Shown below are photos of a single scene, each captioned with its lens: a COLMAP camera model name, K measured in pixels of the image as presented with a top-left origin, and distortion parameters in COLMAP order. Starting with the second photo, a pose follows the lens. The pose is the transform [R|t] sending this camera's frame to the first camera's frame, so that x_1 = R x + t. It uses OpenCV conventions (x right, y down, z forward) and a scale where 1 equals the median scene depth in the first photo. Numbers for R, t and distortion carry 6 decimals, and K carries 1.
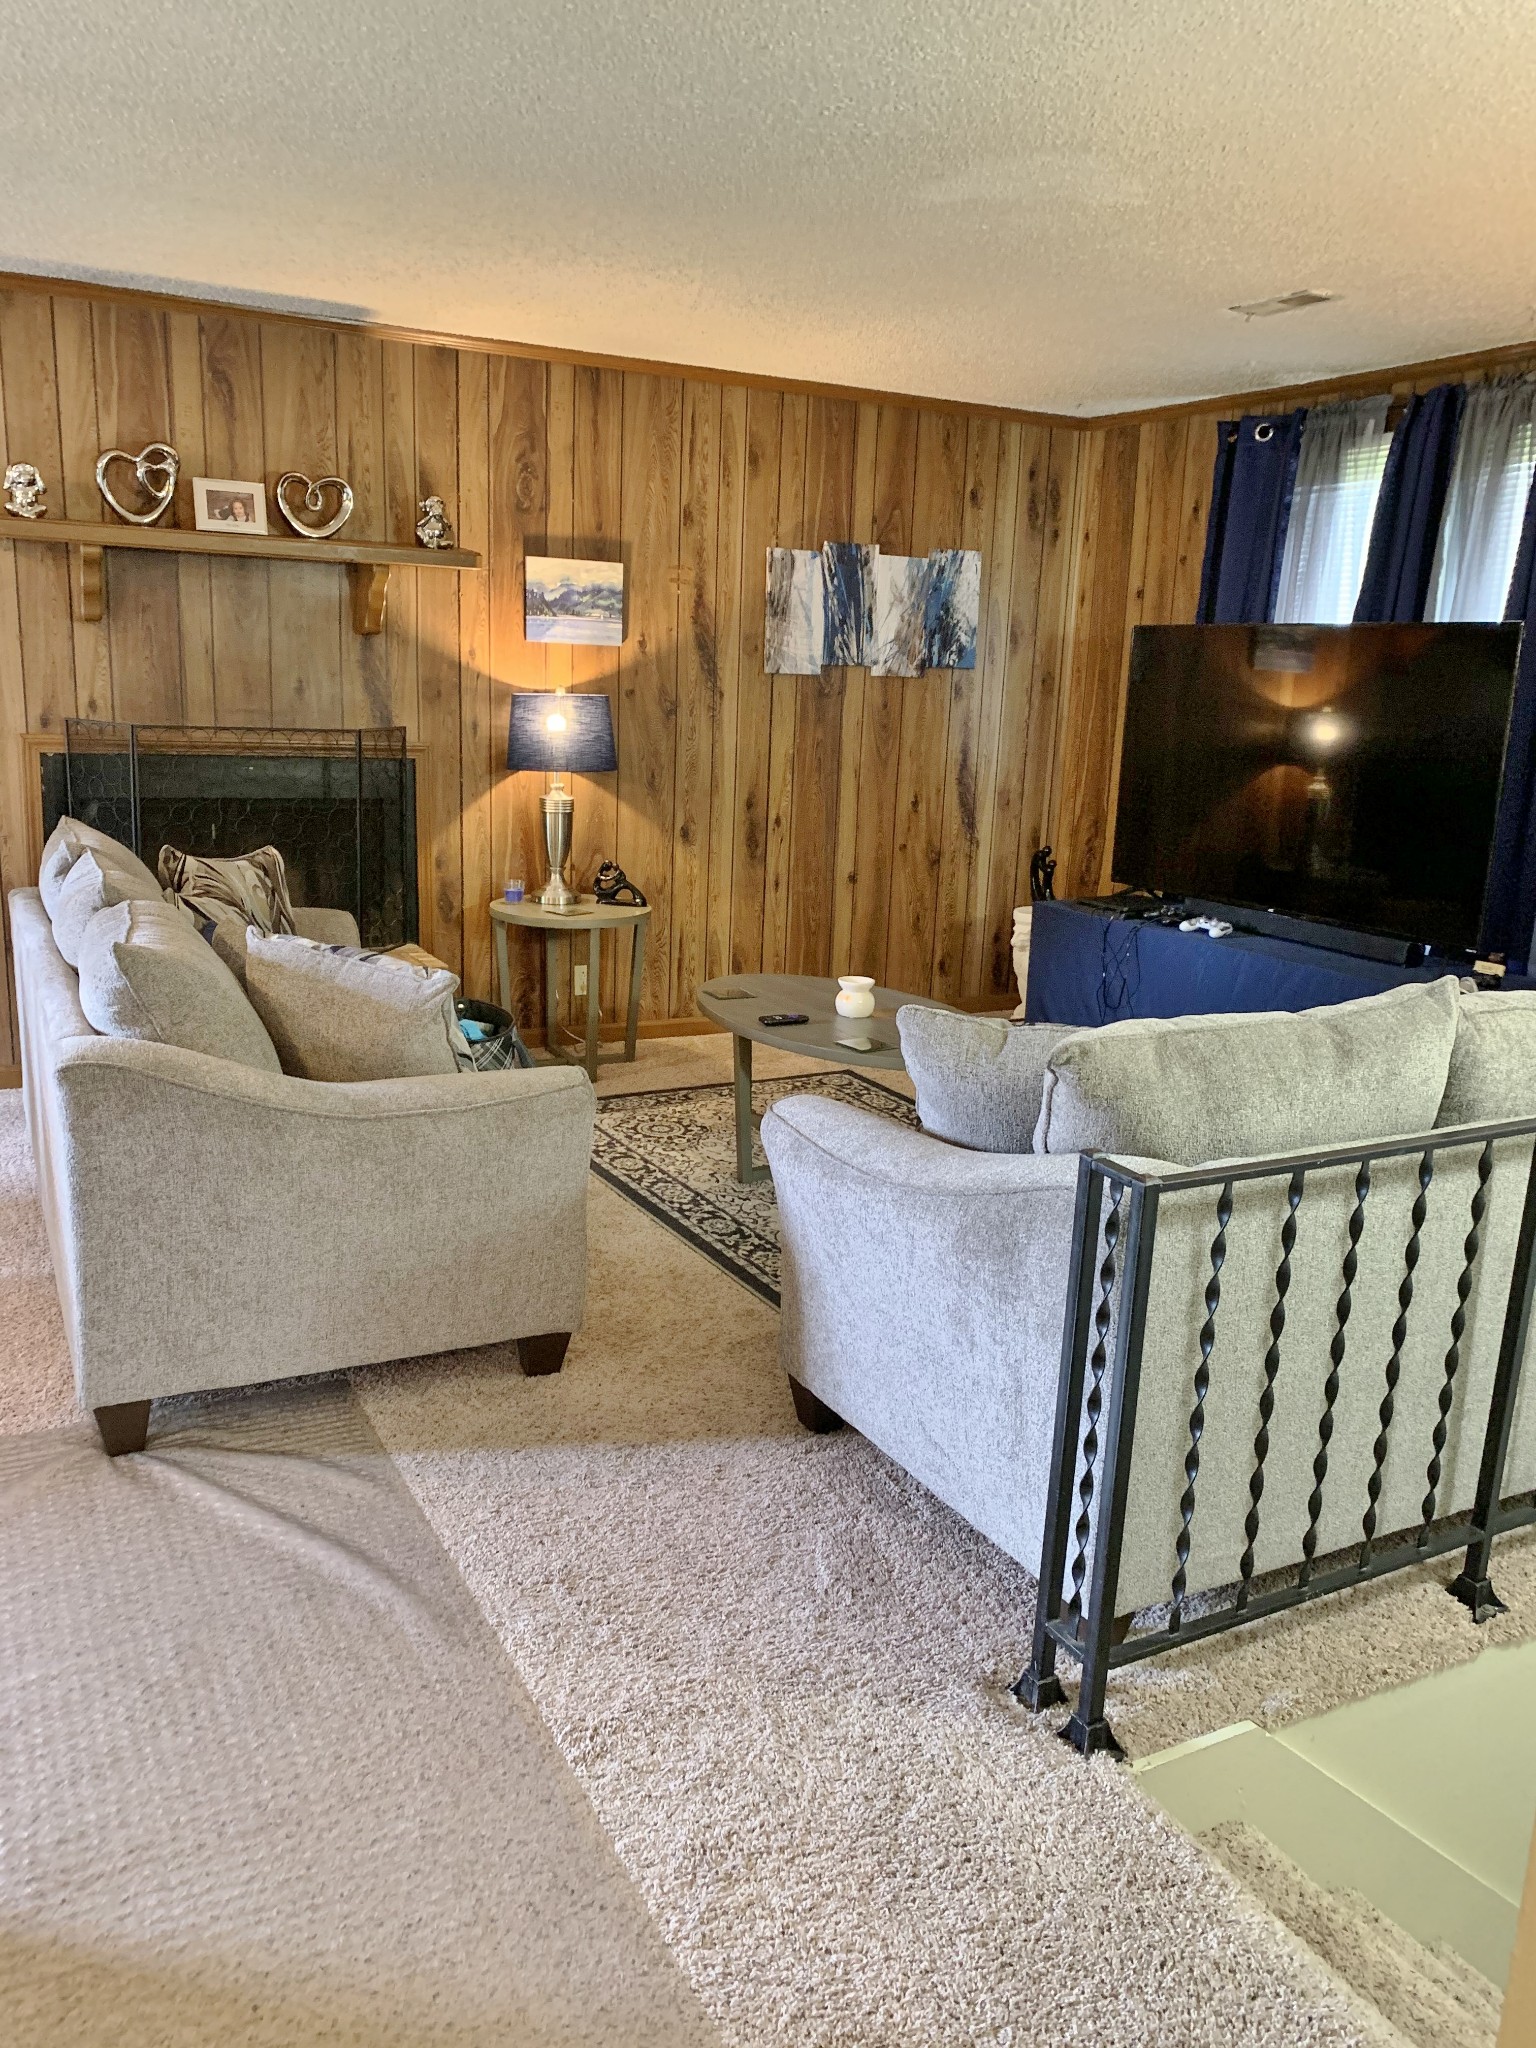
lens RADIAL K [[1565.2, 0, 765.7], [0, 1565.2, 1044.7], [0, 0, 1]] dist [0.019424, -0.019417]
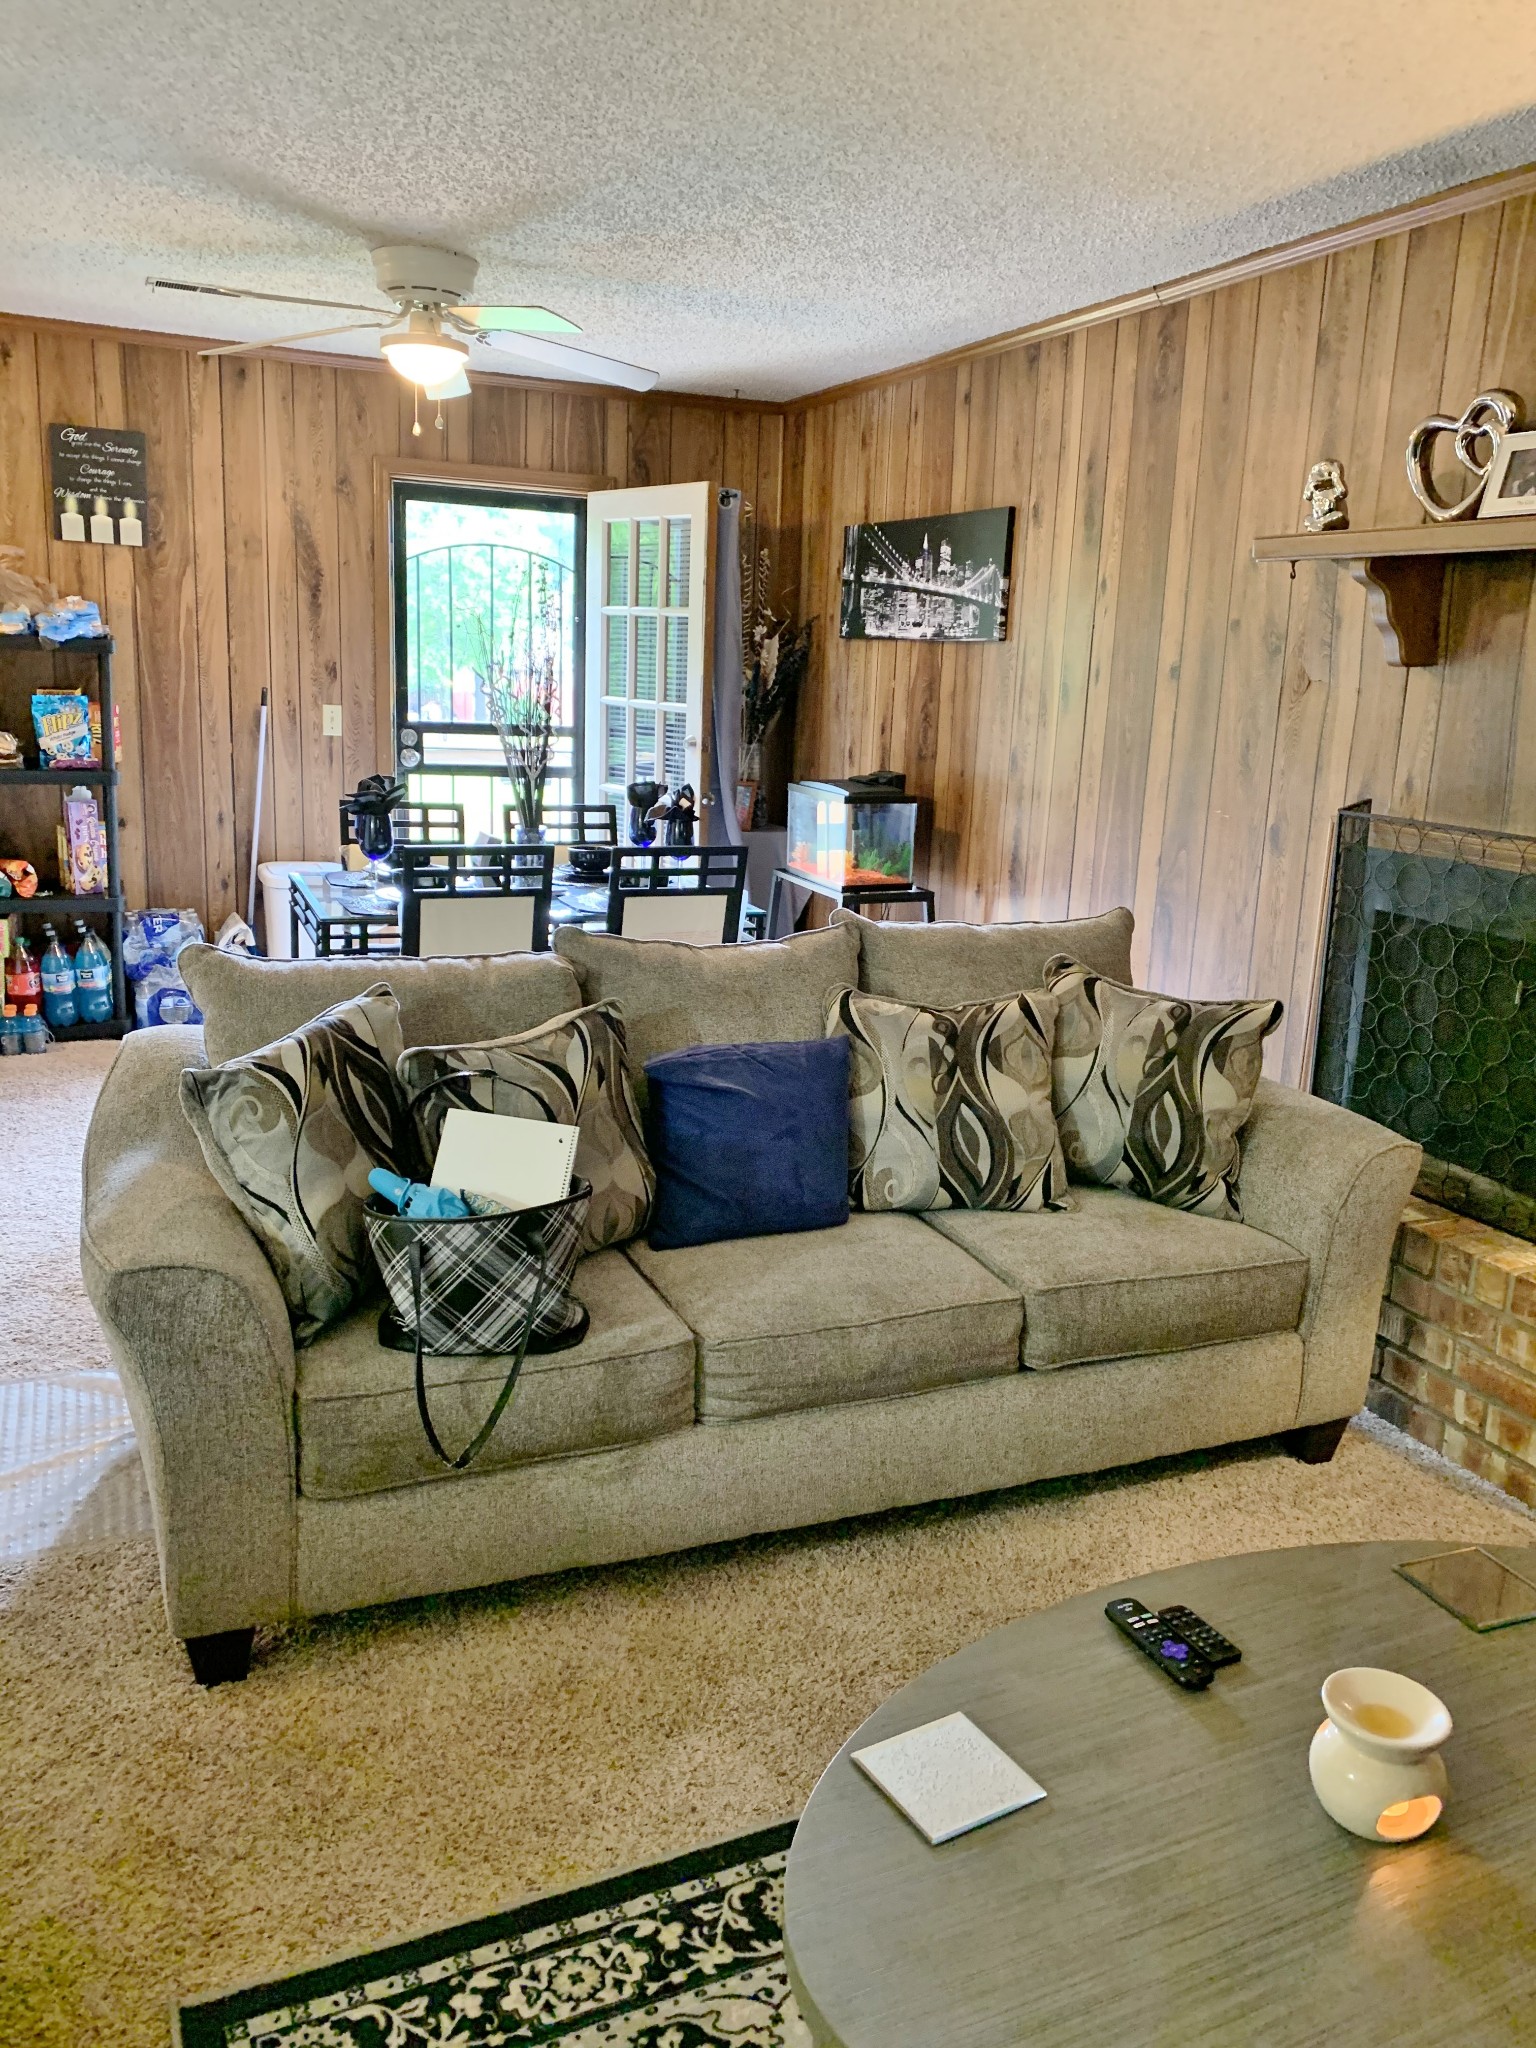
lens RADIAL K [[1565.2, 0, 793.1], [0, 1565.2, 1019.2], [0, 0, 1]] dist [0.019424, -0.019417]
pose [[-0.060931, 0.180923, -0.981608, 0.295866], [-0.275839, 0.942085, 0.190761, -0.167768], [0.959271, 0.282389, -0.007496, 0.738138]]
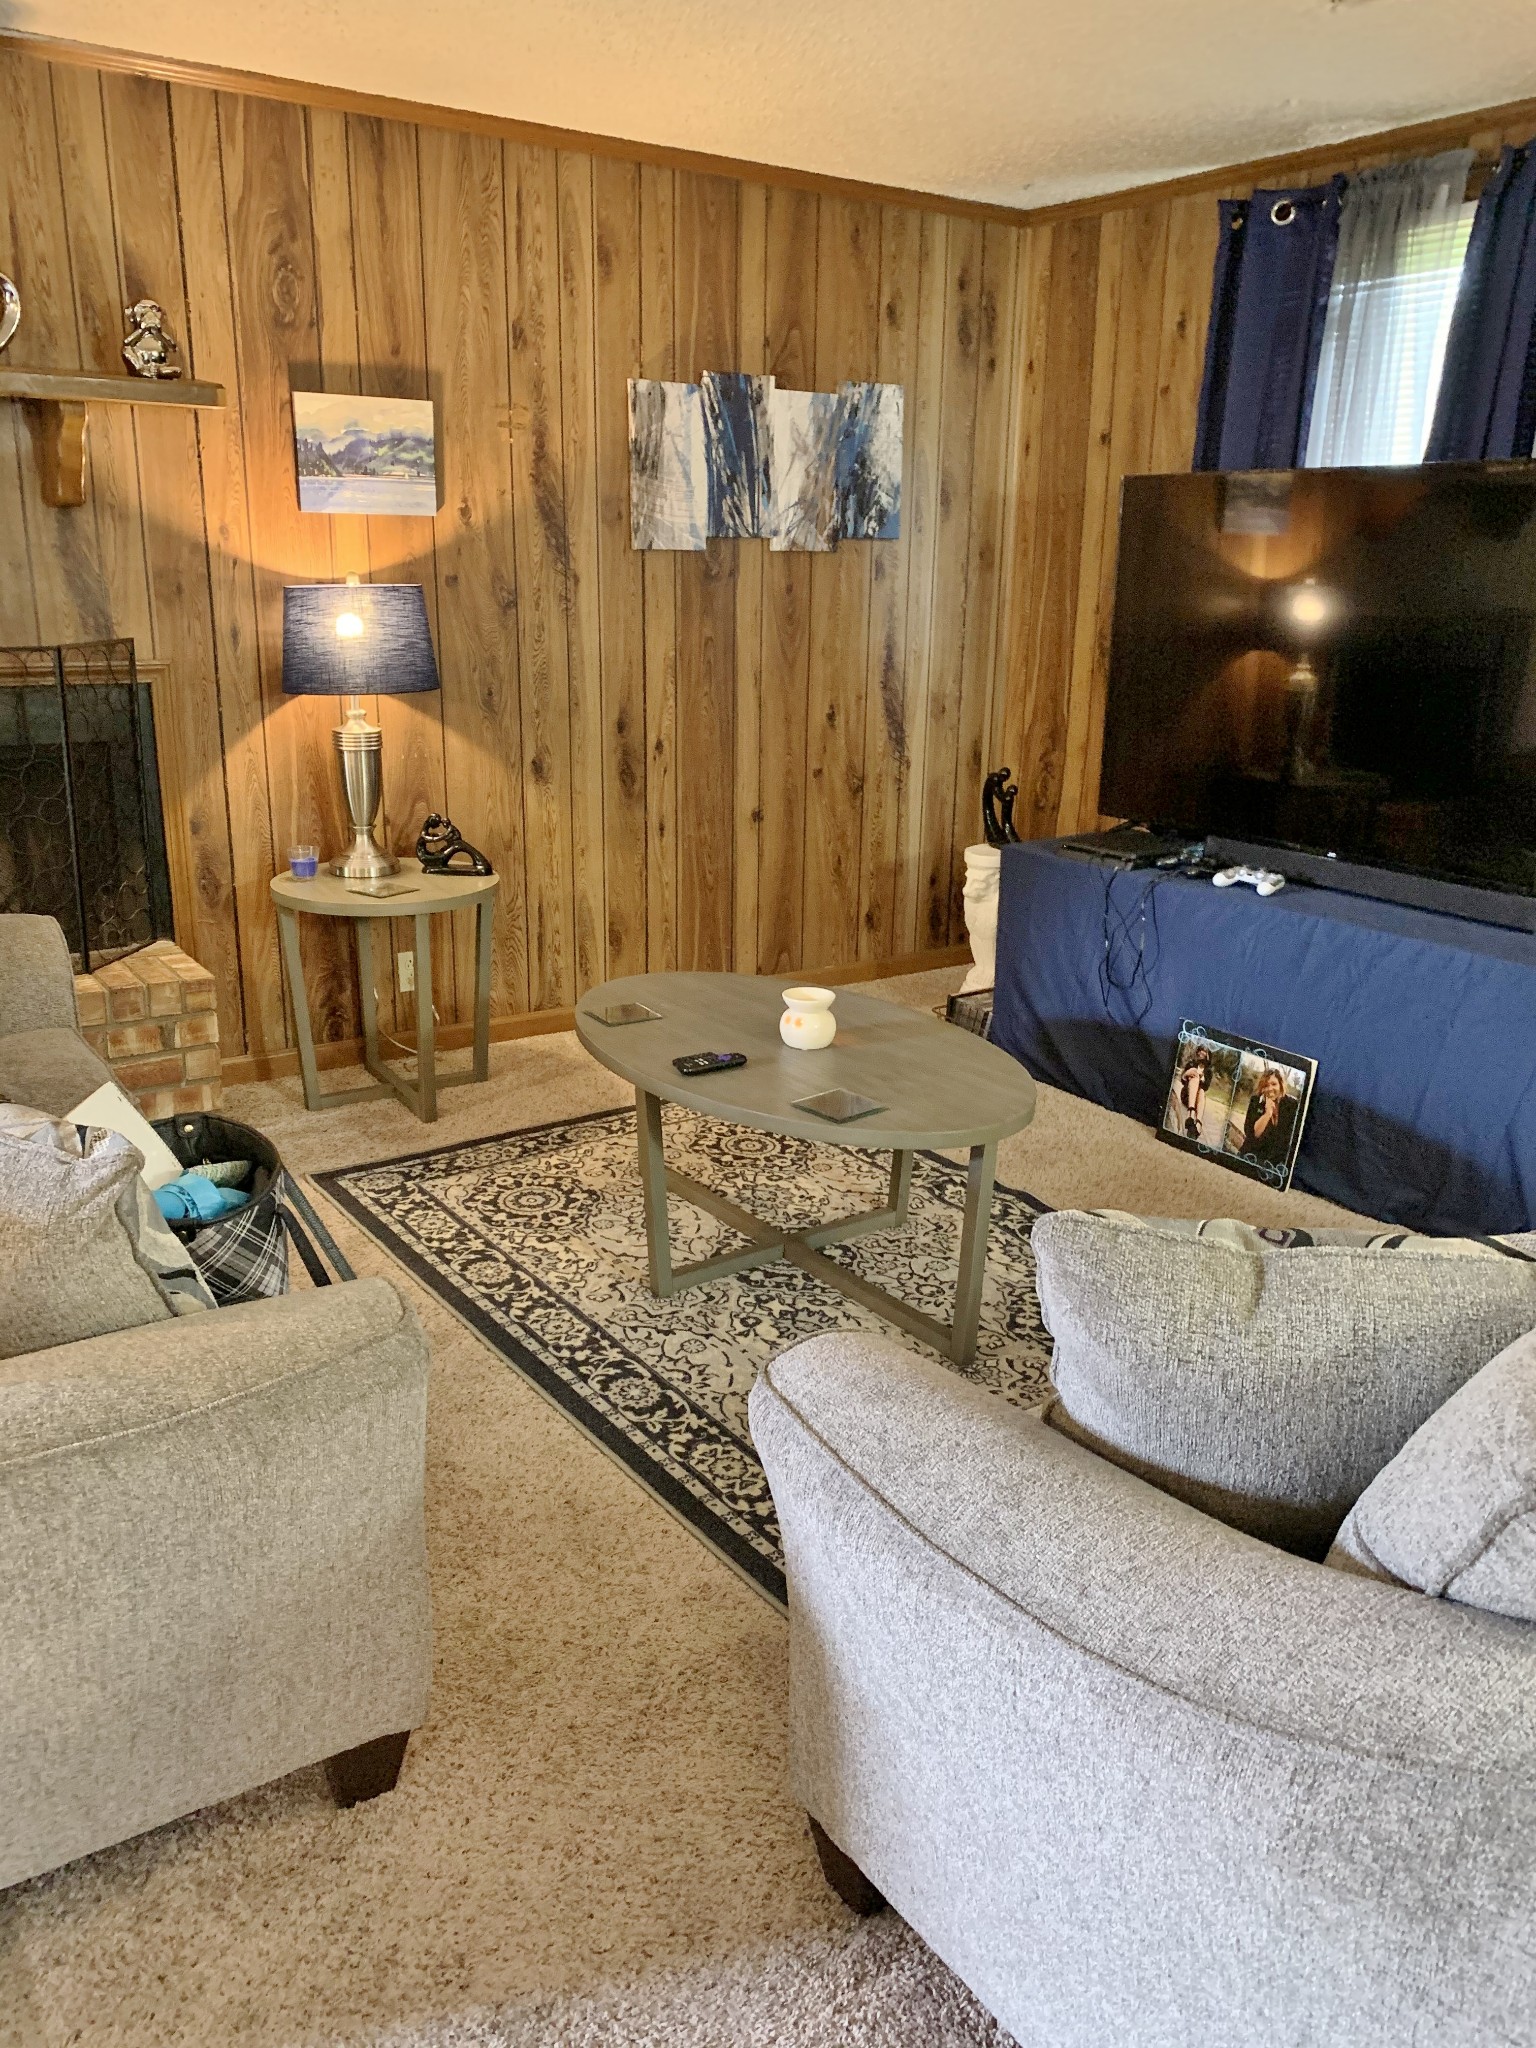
lens RADIAL K [[1565.2, 0, 773.8], [0, 1565.2, 1006.4], [0, 0, 1]] dist [0.019424, -0.019417]
pose [[0.993641, -0.051645, 0.100054, -0.023004], [0.046711, 0.997603, 0.051052, -0.062513], [-0.102450, -0.046054, 0.993671, 0.271931]]
